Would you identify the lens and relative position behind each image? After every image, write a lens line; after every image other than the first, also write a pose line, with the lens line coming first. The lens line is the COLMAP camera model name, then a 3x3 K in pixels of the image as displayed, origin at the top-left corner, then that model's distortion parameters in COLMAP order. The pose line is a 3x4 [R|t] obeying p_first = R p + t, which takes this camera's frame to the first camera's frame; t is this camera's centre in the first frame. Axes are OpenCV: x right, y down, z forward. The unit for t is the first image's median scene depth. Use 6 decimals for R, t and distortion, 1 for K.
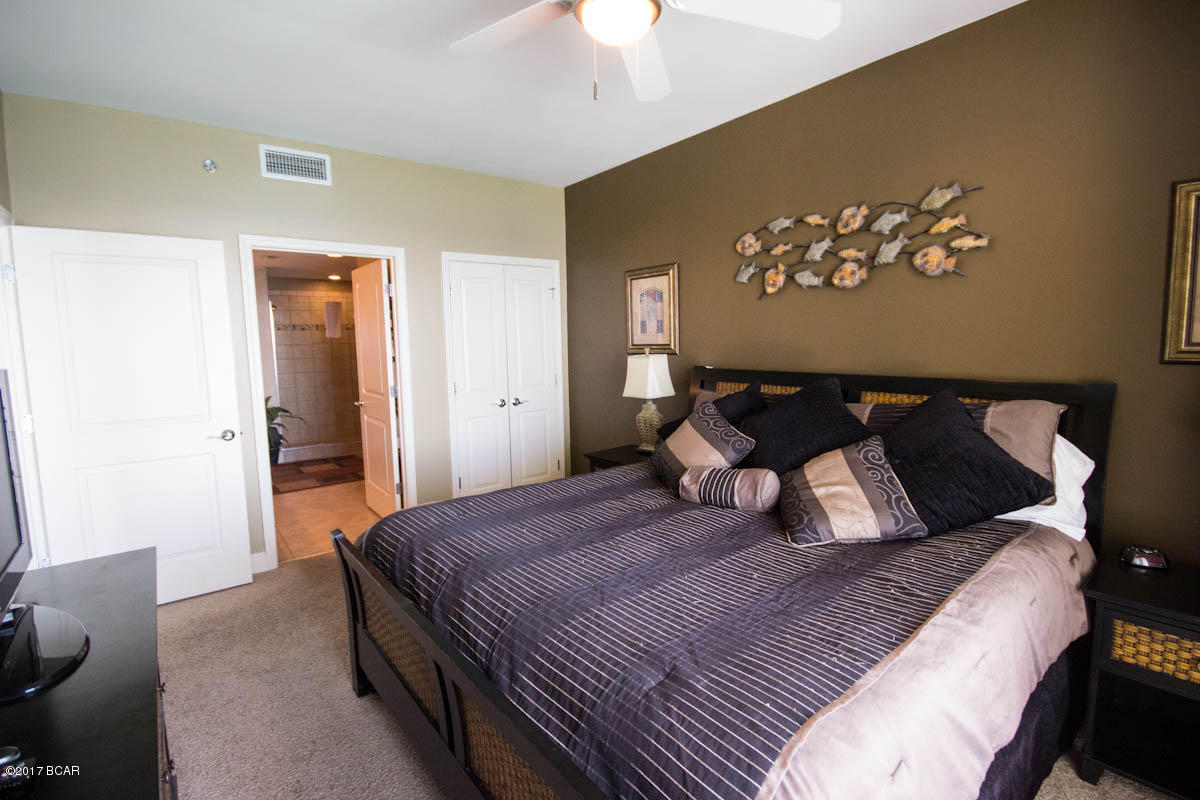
lens RADIAL K [[557.5, 0, 602.4], [0, 557.5, 401.6], [0, 0, 1]] dist [-0.000144, -0.003041]
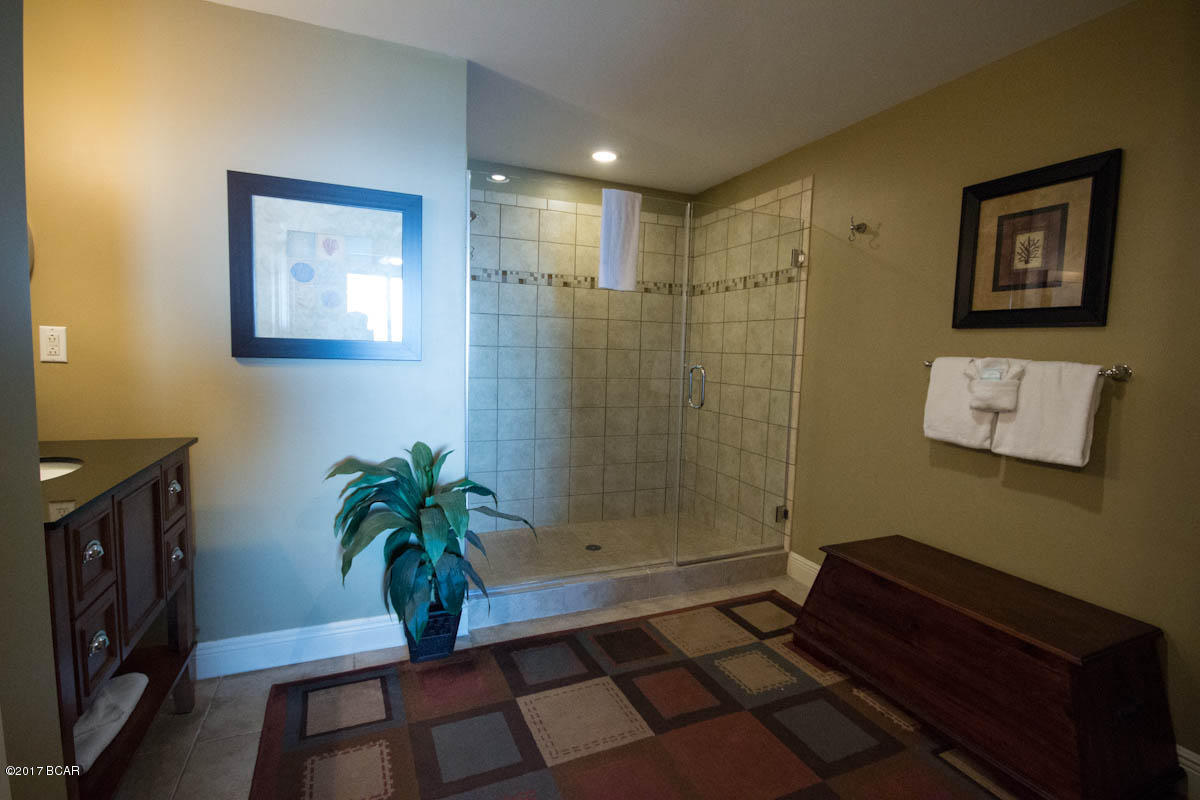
lens RADIAL K [[557.5, 0, 597.2], [0, 557.5, 399.1], [0, 0, 1]] dist [-0.000144, -0.003041]
pose [[0.963126, 0.079051, -0.257177, -0.357070], [-0.079901, 0.996777, 0.007160, -0.043563], [0.256914, 0.013653, 0.966338, 0.585173]]
